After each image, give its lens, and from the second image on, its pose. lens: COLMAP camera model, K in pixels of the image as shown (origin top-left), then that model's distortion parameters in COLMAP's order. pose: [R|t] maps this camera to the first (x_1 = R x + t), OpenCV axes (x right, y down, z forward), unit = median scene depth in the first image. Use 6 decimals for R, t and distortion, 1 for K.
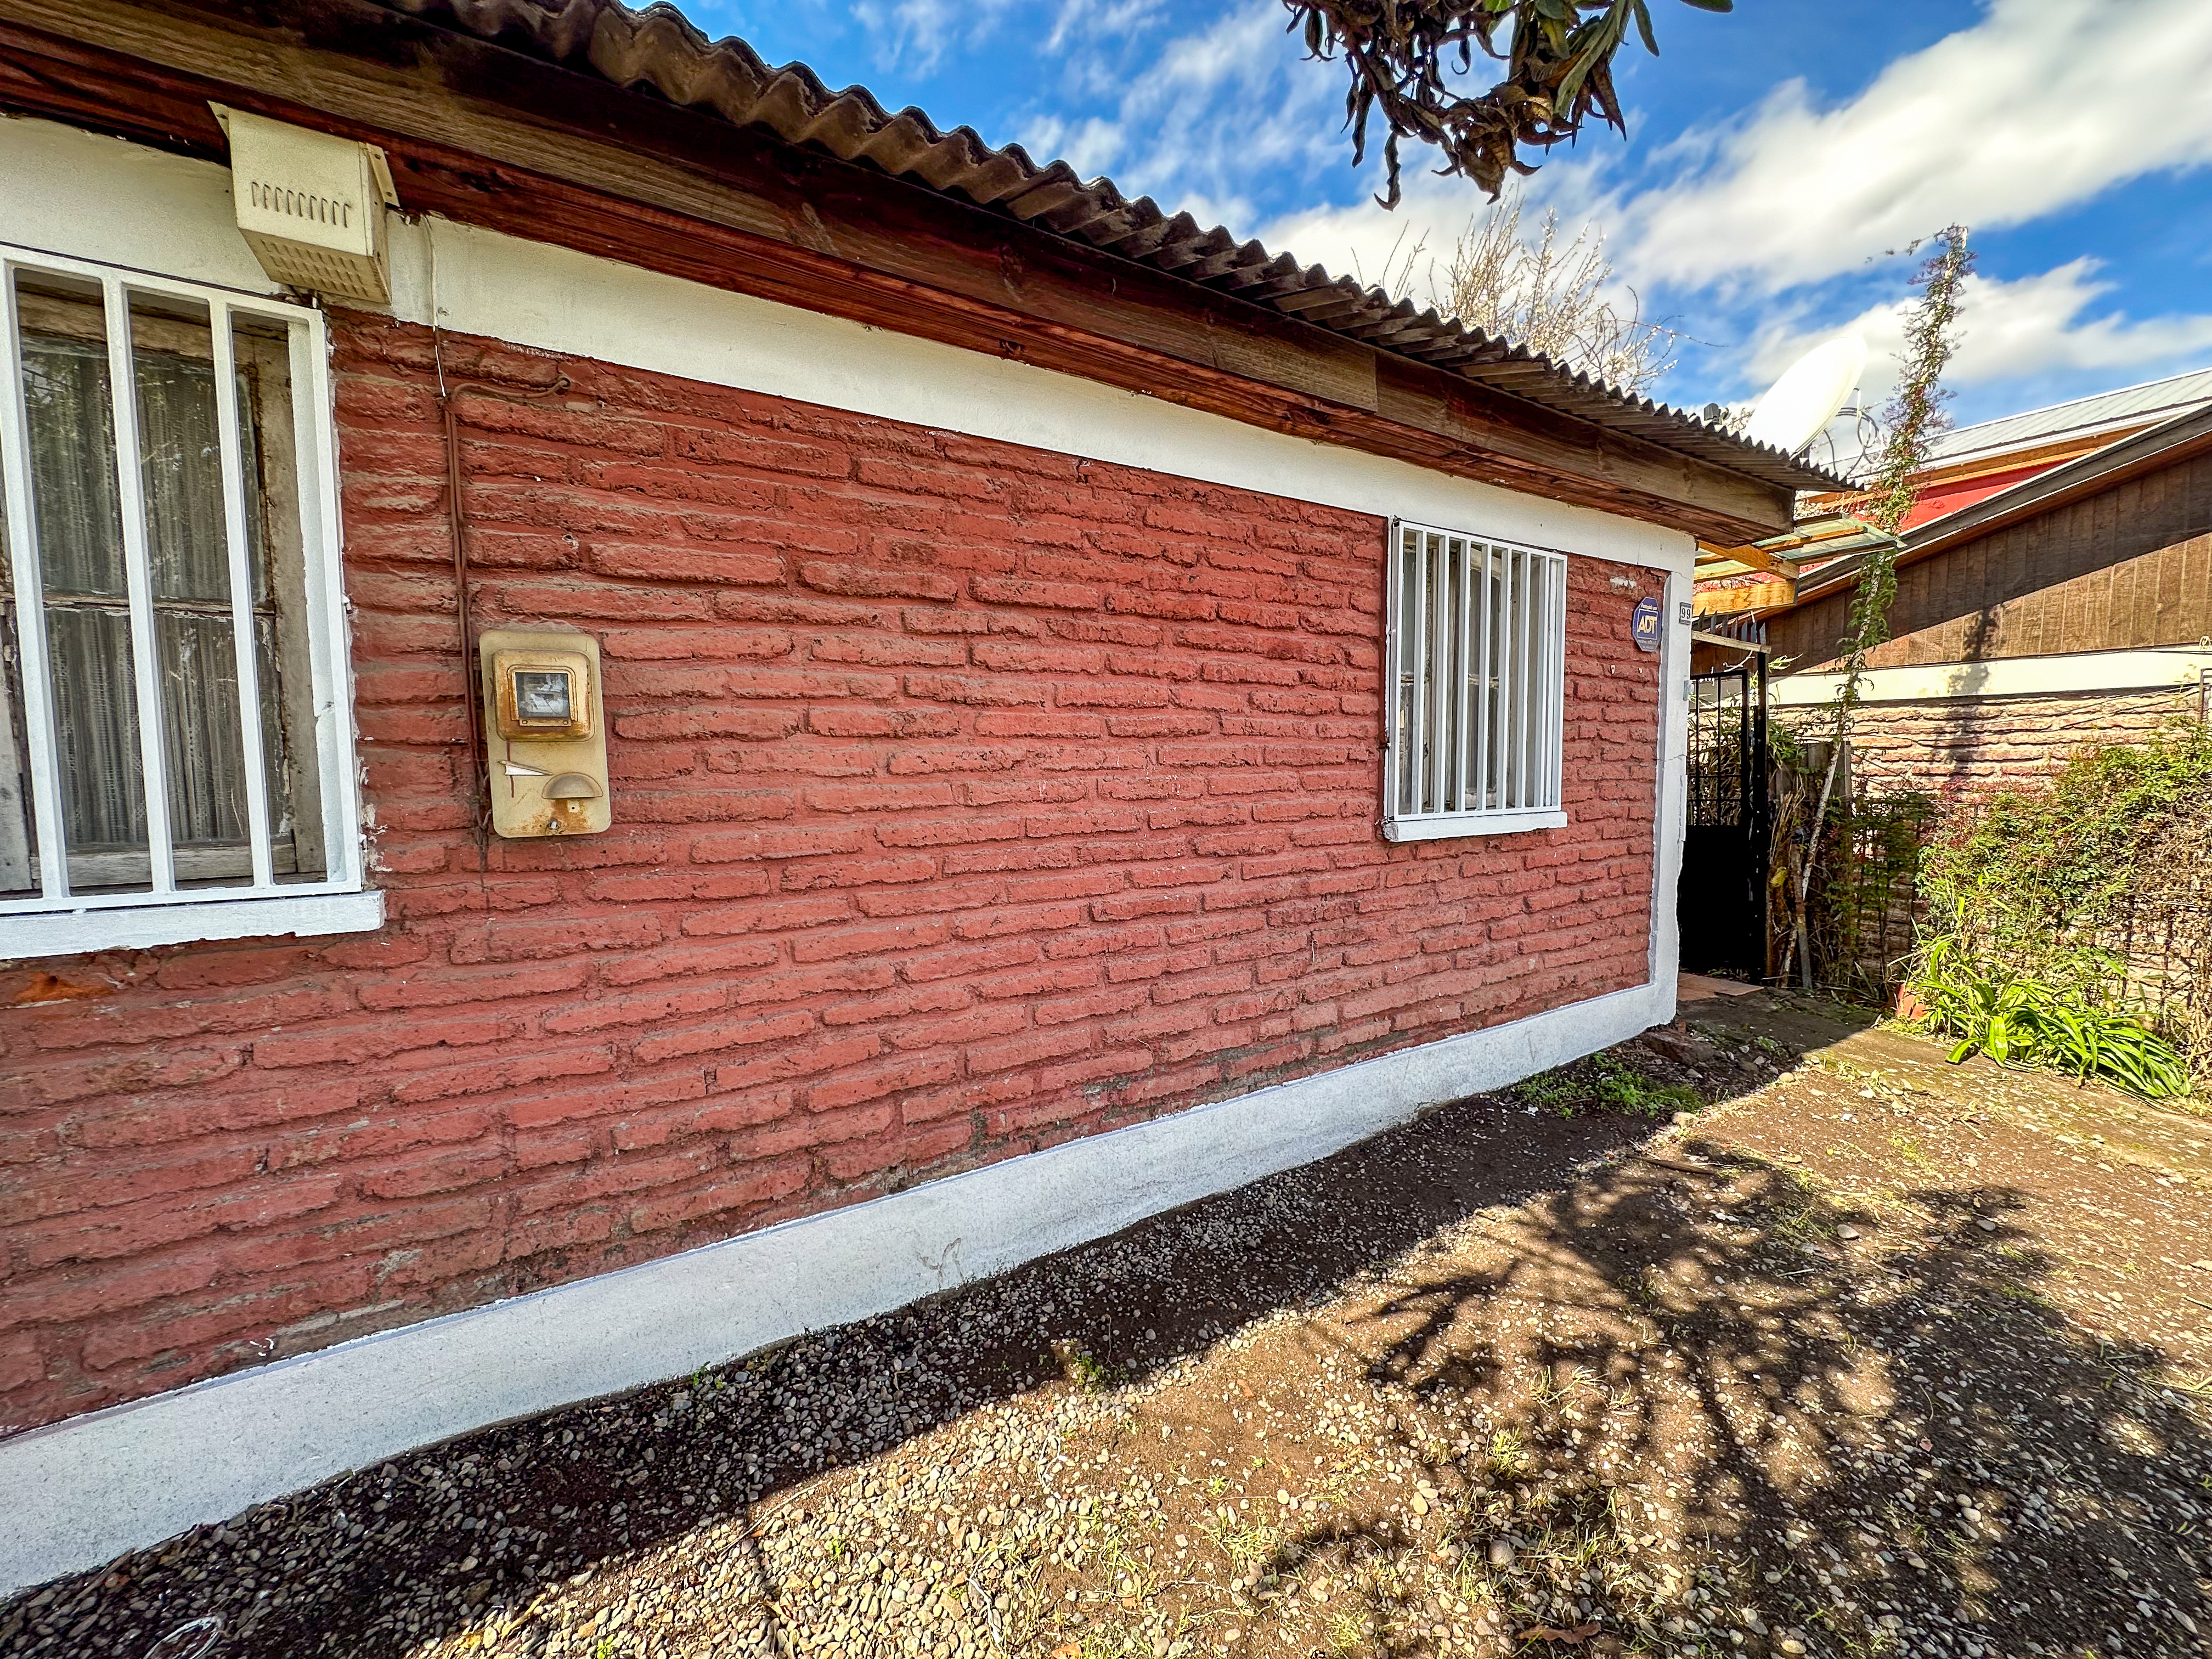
lens RADIAL K [[882.3, 0, 1101.4], [0, 882.3, 831.4], [0, 0, 1]] dist [-0.002719, 0.000307]
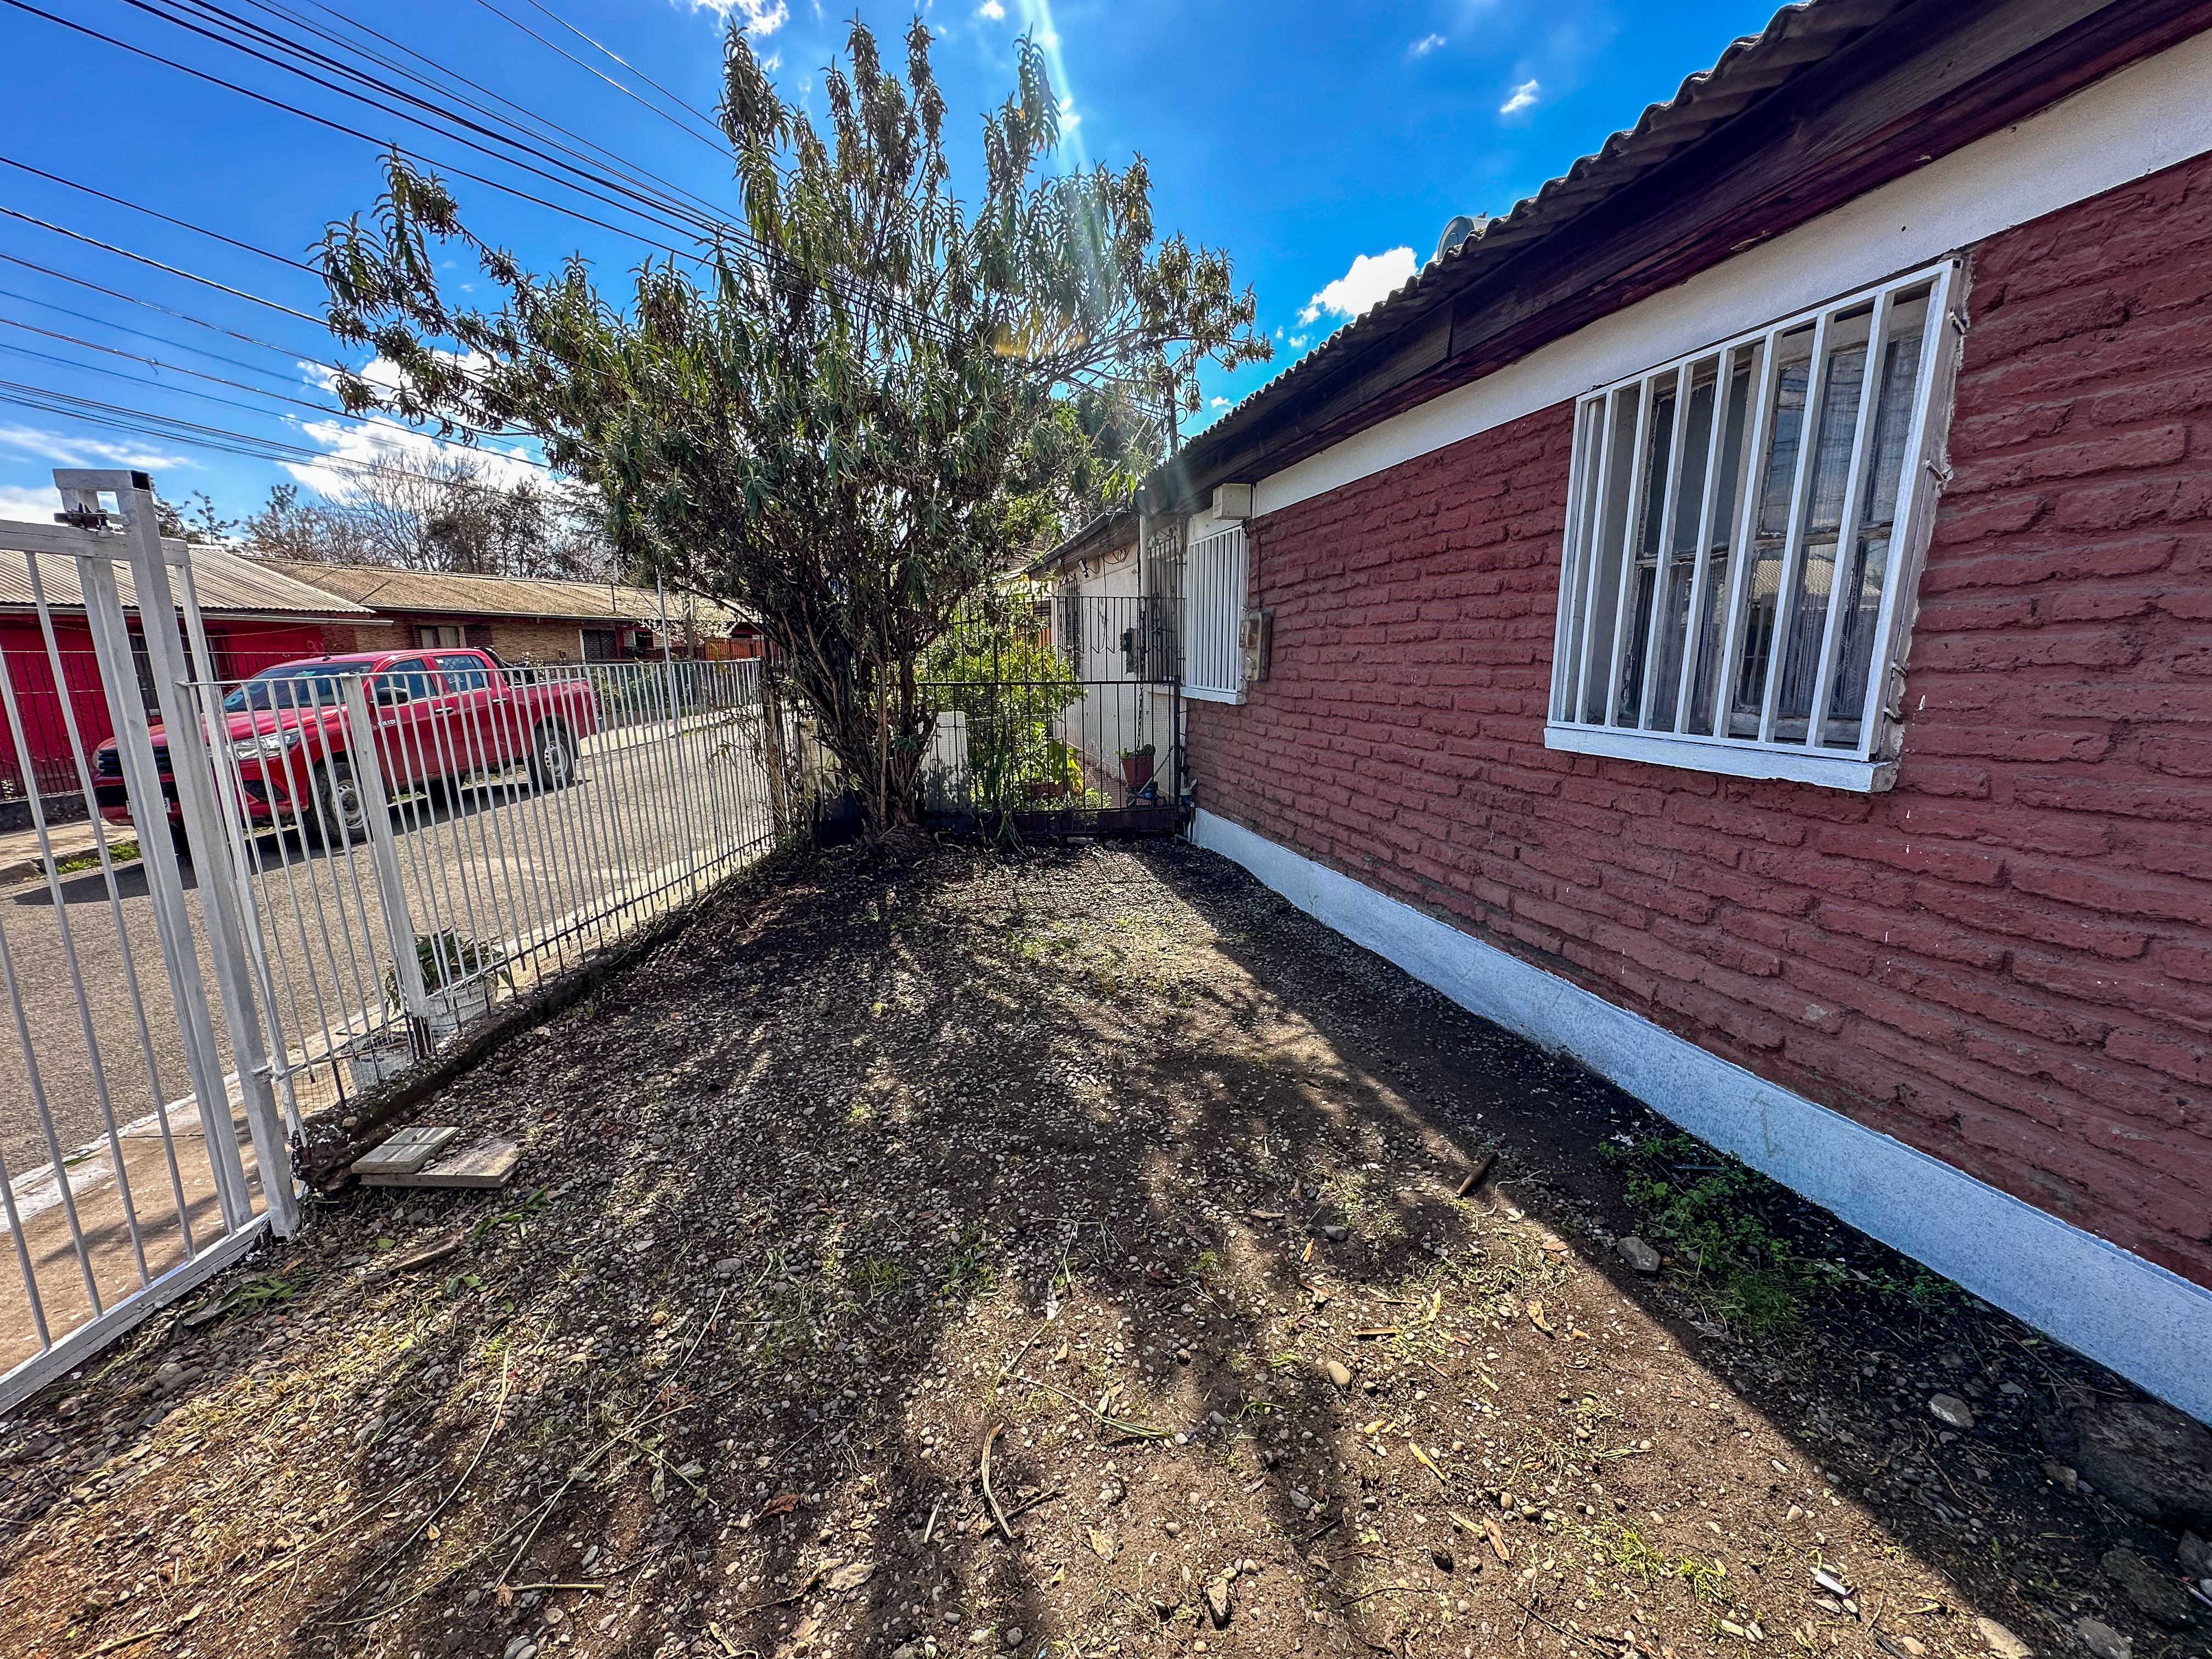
lens RADIAL K [[862.8, 0, 1129.3], [0, 862.8, 832.5], [0, 0, 1]] dist [-0.001427, 0.000027]
pose [[-0.288360, 0.200484, -0.936298, 1.536902], [-0.076234, 0.969924, 0.231162, -0.091423], [0.954483, 0.138036, -0.264404, 0.932004]]
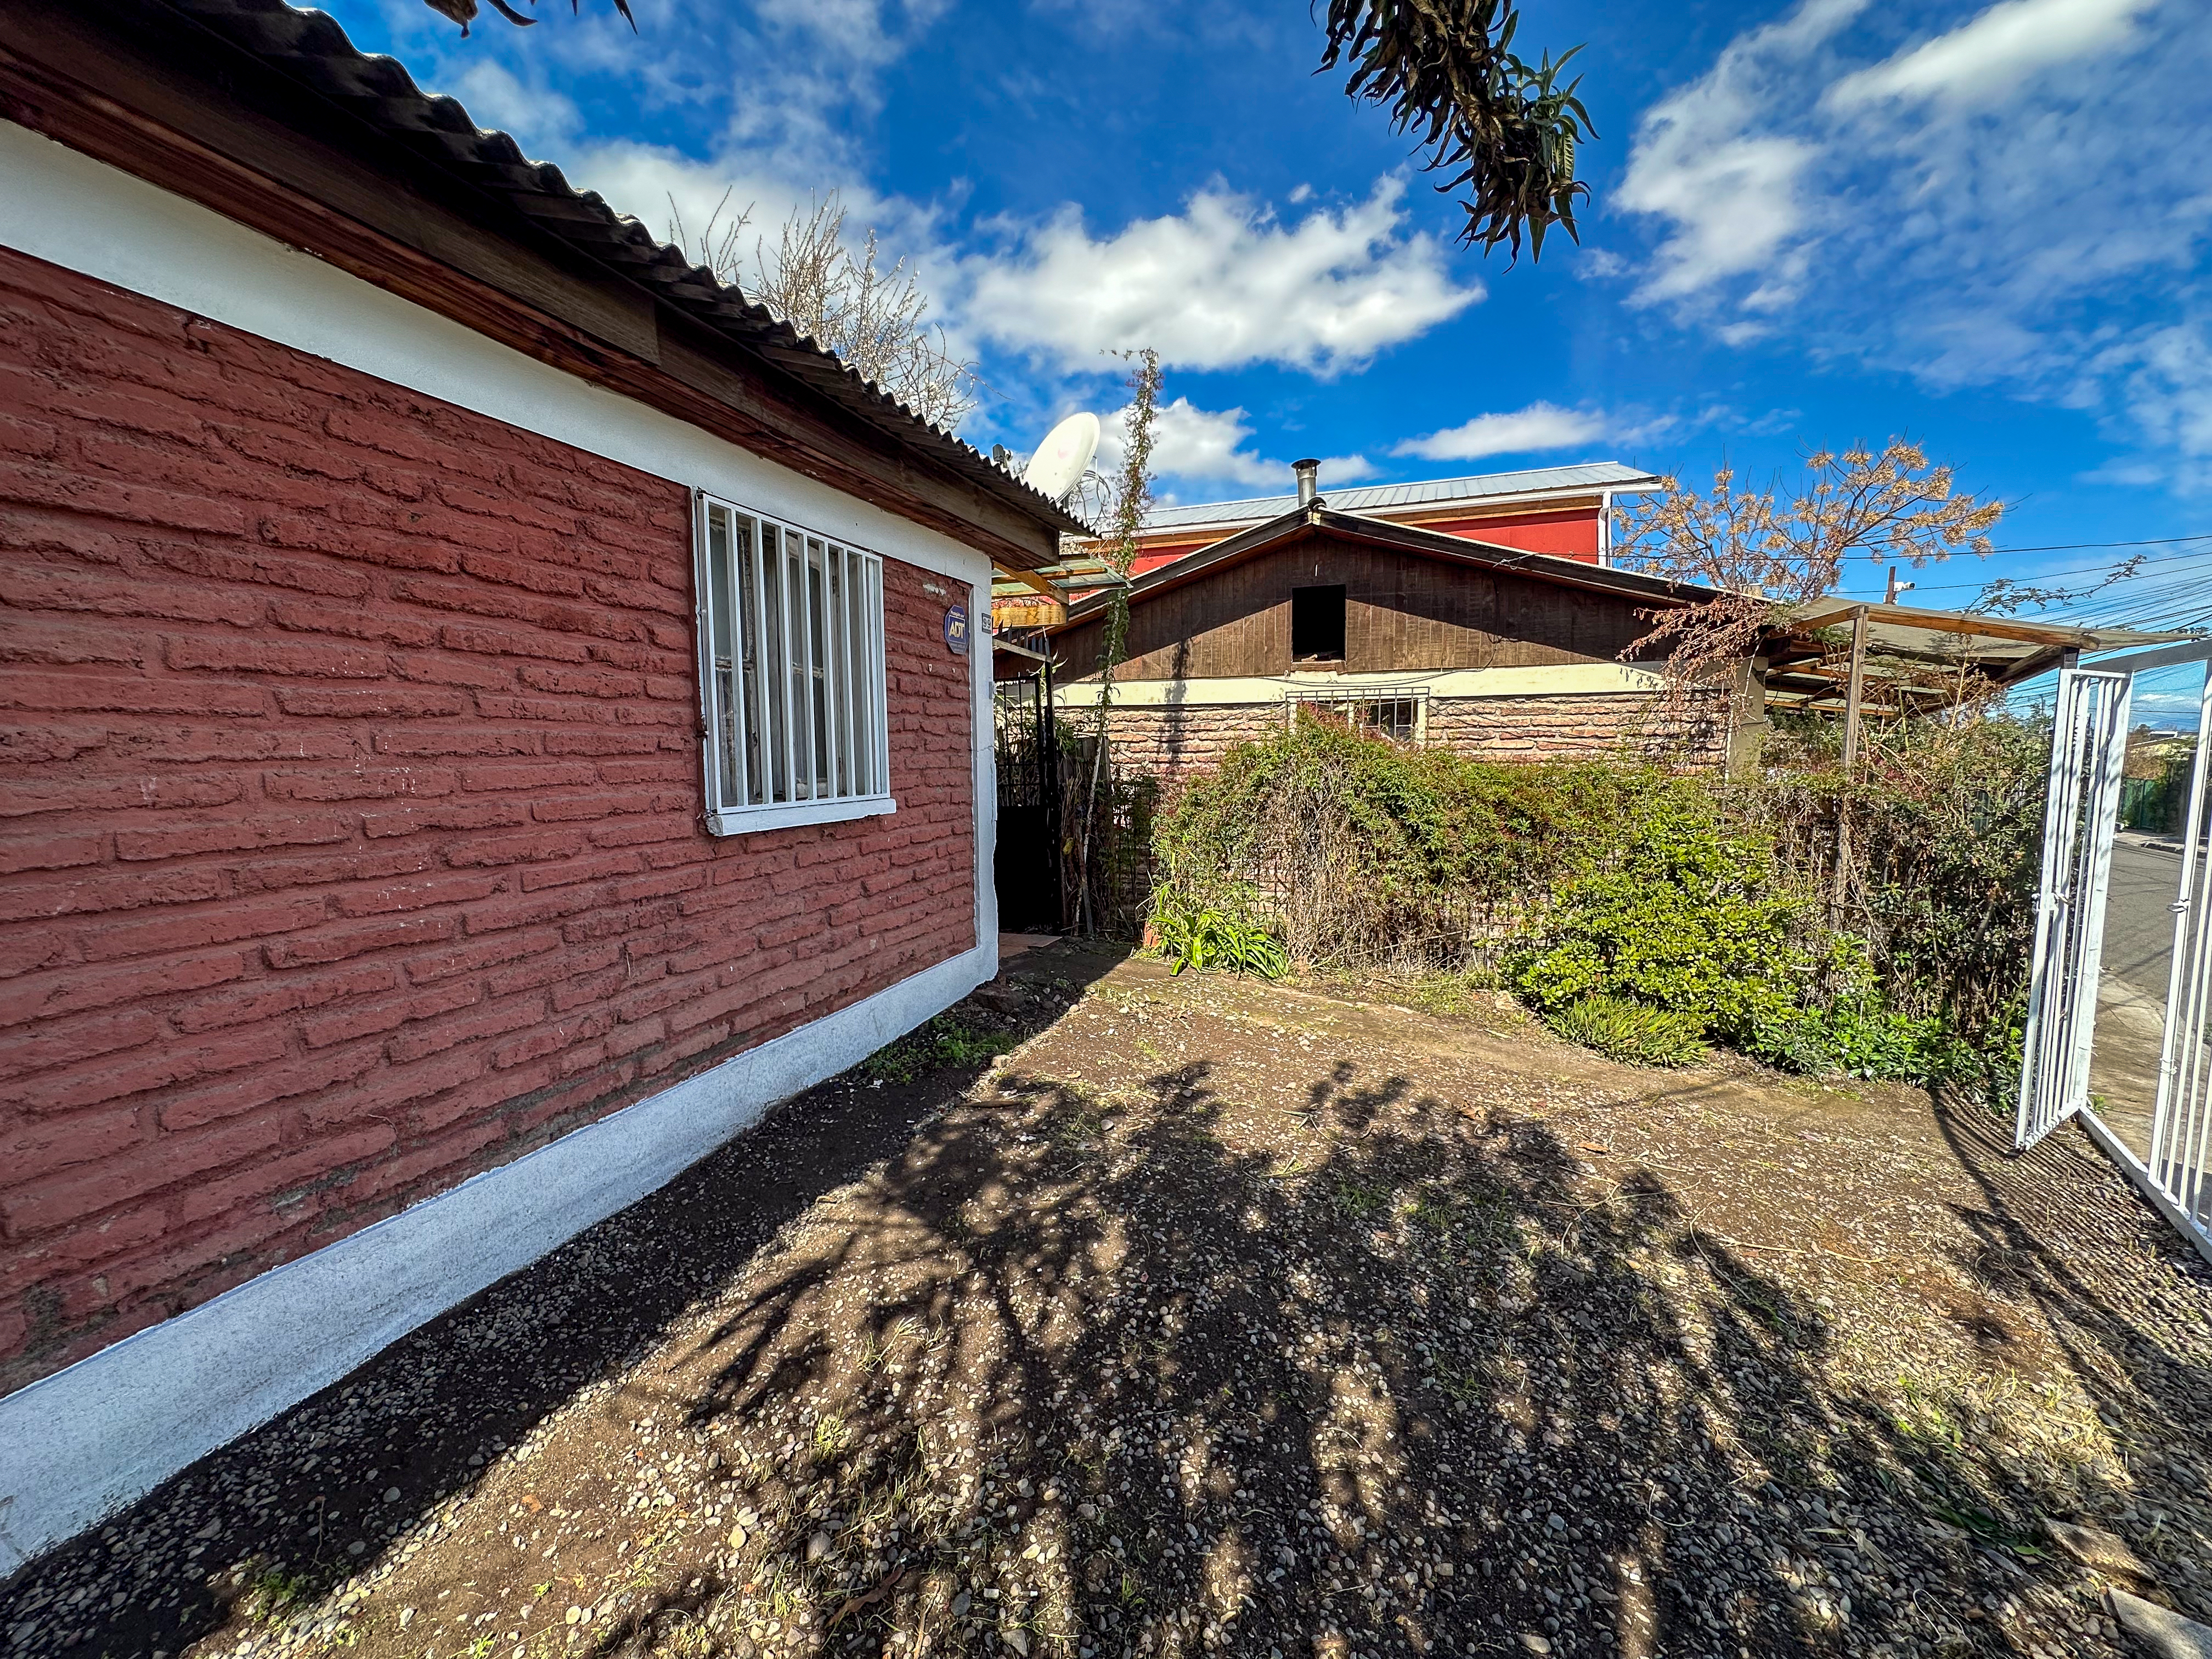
lens RADIAL K [[882.3, 0, 1101.4], [0, 882.3, 831.4], [0, 0, 1]] dist [-0.002719, 0.000307]
pose [[0.783350, -0.052833, 0.619331, 0.077217], [0.046008, 0.998576, 0.026993, 0.000123], [-0.619875, 0.007349, 0.784666, 0.007356]]
